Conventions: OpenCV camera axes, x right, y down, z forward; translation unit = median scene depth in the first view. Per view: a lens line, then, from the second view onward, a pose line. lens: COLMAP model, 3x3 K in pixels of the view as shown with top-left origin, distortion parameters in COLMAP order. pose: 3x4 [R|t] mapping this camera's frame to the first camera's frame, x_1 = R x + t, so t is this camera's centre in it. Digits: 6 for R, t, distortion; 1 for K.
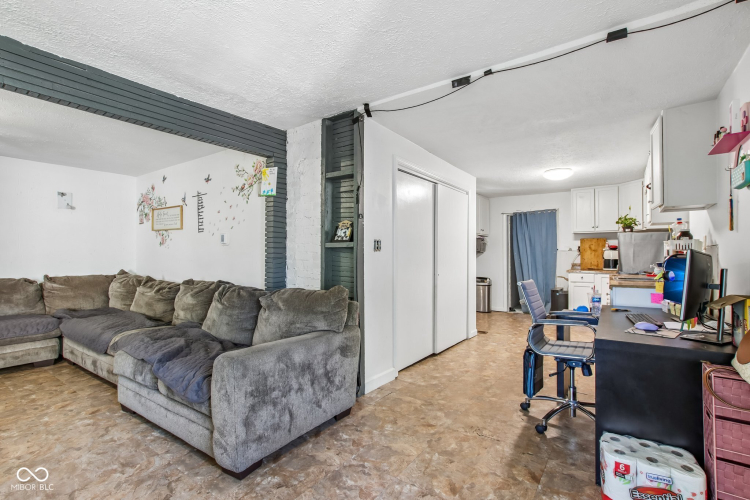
lens RADIAL K [[350.0, 0, 377.8], [0, 350.0, 250.3], [0, 0, 1]] dist [-0.001777, 0.000264]
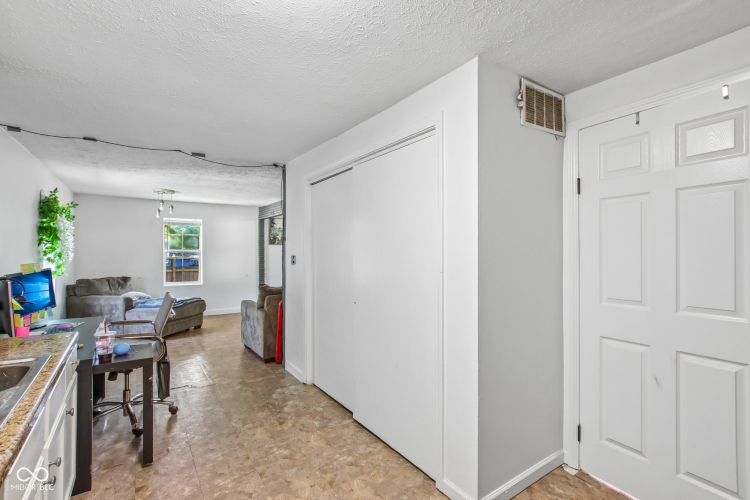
lens RADIAL K [[350.0, 0, 371.3], [0, 350.0, 251.1], [0, 0, 1]] dist [-0.001777, 0.000264]
pose [[-0.353259, -0.005887, -0.935507, 0.969901], [0.009321, 0.999908, -0.009812, -0.027414], [0.935479, -0.012187, -0.353172, 1.555784]]
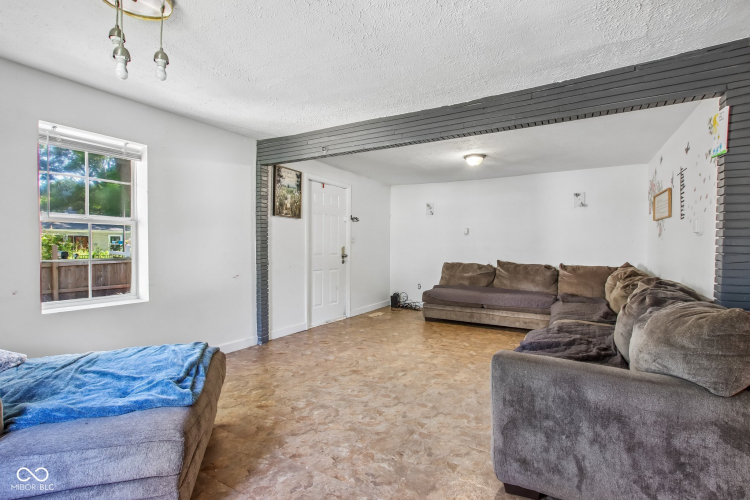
lens RADIAL K [[350.0, 0, 379.8], [0, 350.0, 249.1], [0, 0, 1]] dist [-0.001777, 0.000264]
pose [[0.094229, 0.011393, -0.995485, 0.266981], [0.004926, 0.999917, 0.011910, 0.003795], [0.995538, -0.006026, 0.094165, 0.325318]]
